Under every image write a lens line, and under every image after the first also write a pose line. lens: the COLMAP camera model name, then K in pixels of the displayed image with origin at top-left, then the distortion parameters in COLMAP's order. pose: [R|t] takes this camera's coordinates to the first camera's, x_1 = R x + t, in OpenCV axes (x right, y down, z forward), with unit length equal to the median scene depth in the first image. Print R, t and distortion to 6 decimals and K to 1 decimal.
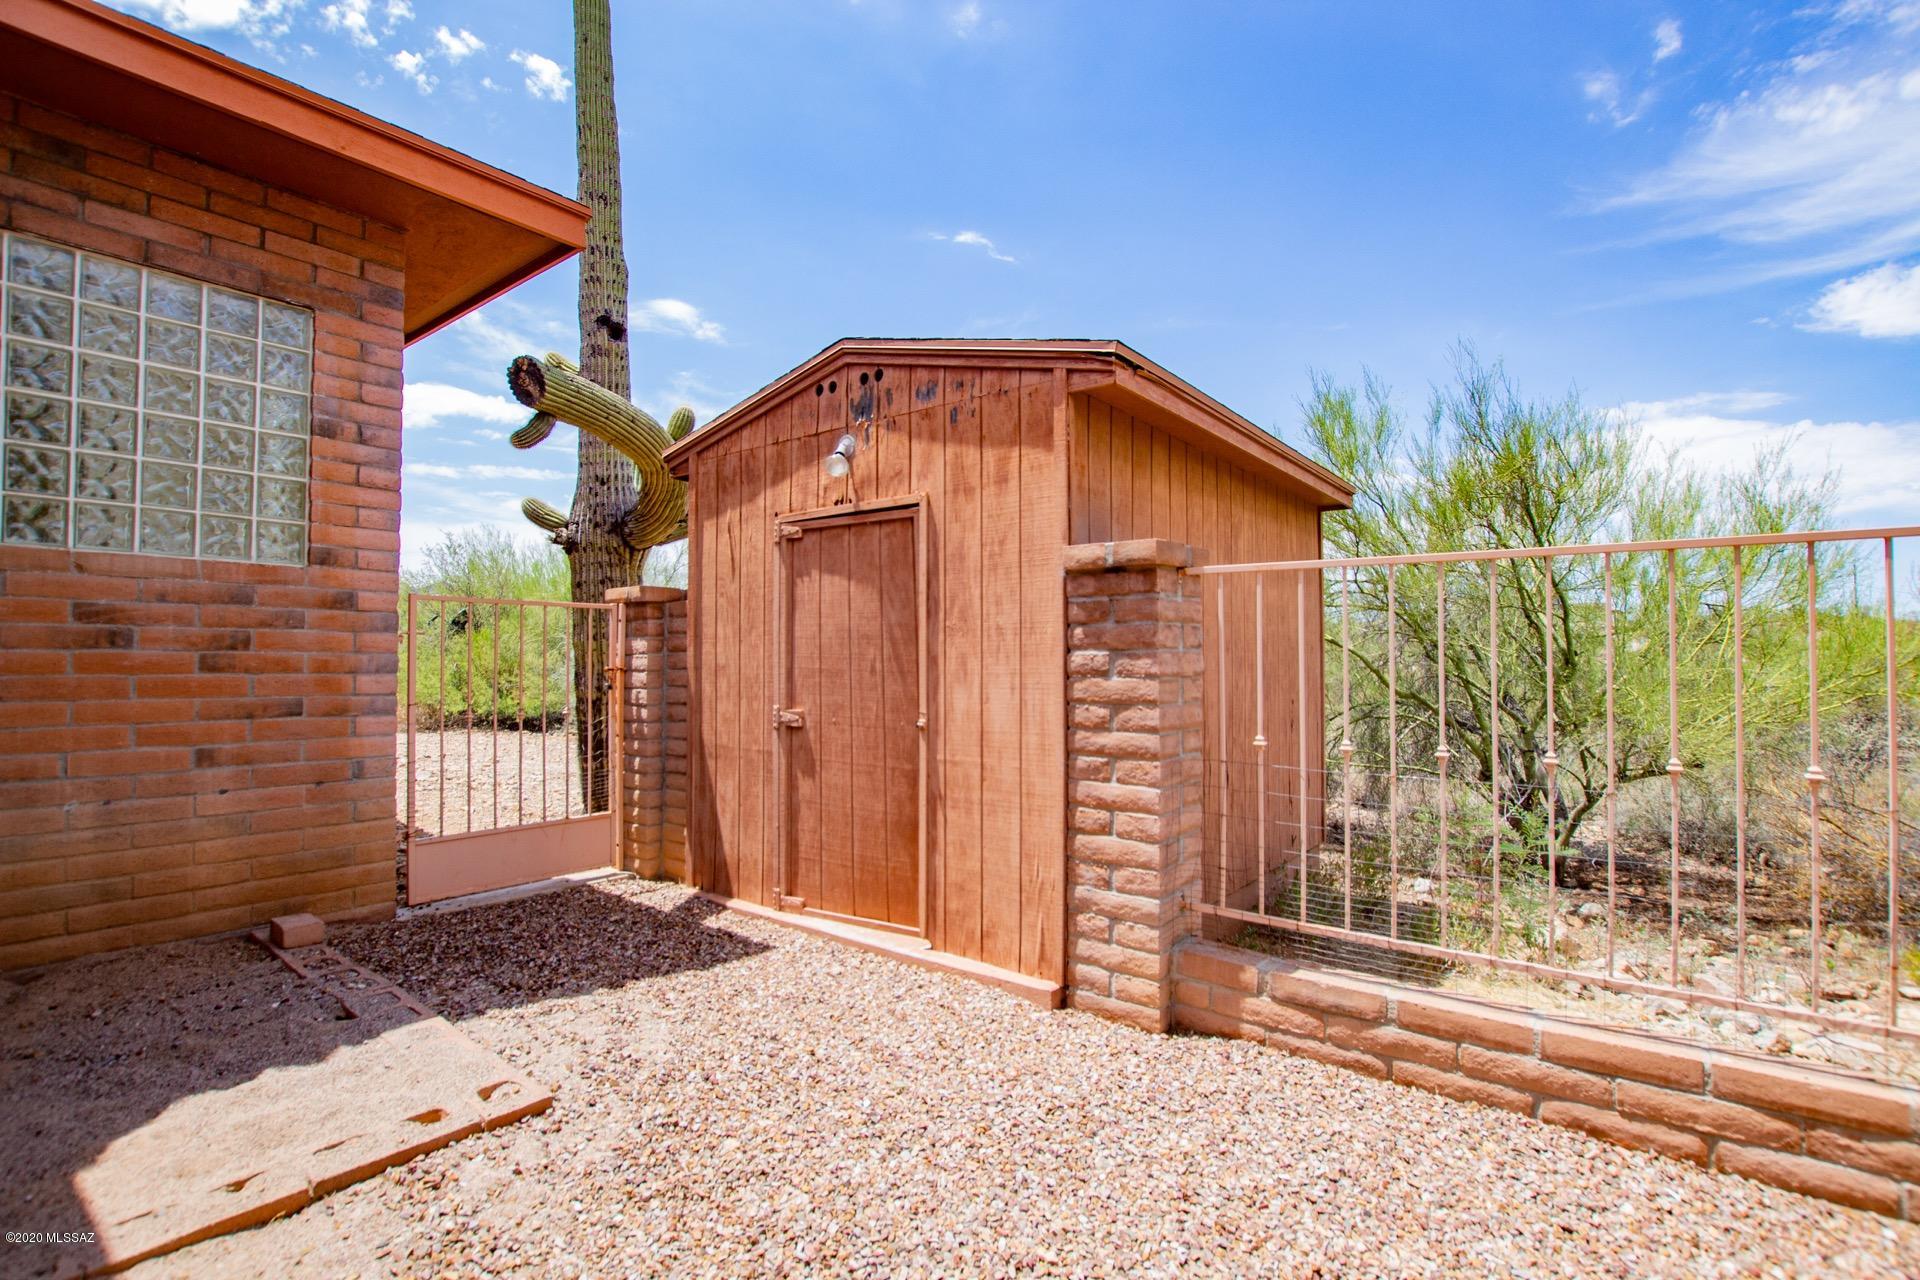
lens RADIAL K [[892.4, 0, 957.1], [0, 892.4, 649.8], [0, 0, 1]] dist [0.003179, 0.001186]
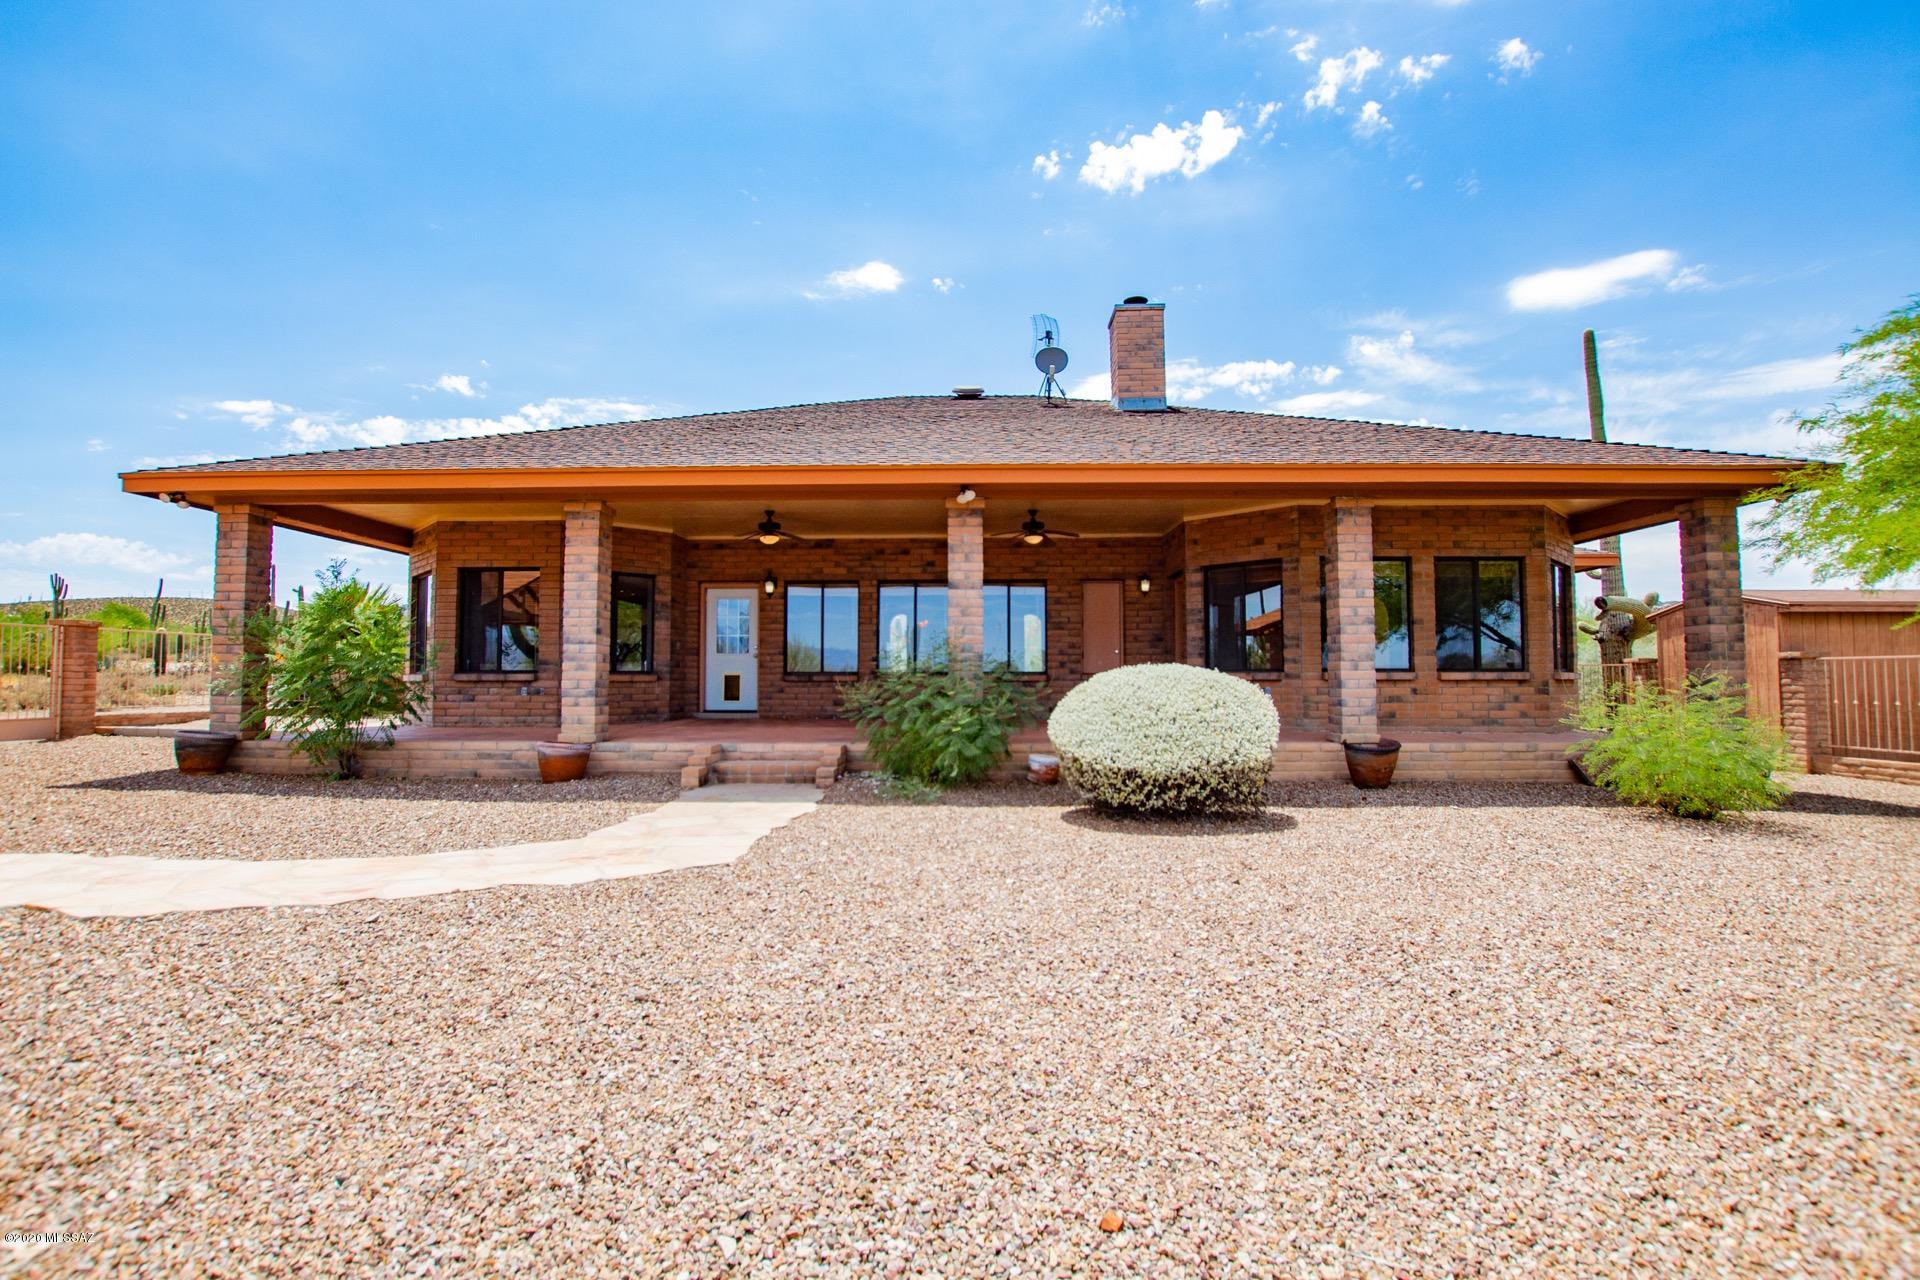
lens RADIAL K [[892.4, 0, 957.1], [0, 892.4, 649.8], [0, 0, 1]] dist [0.003179, 0.001186]
pose [[0.586225, -0.026797, -0.809705, 1.185746], [-0.000612, 0.999438, -0.033519, 0.005964], [0.810148, 0.020146, 0.585879, -4.200689]]
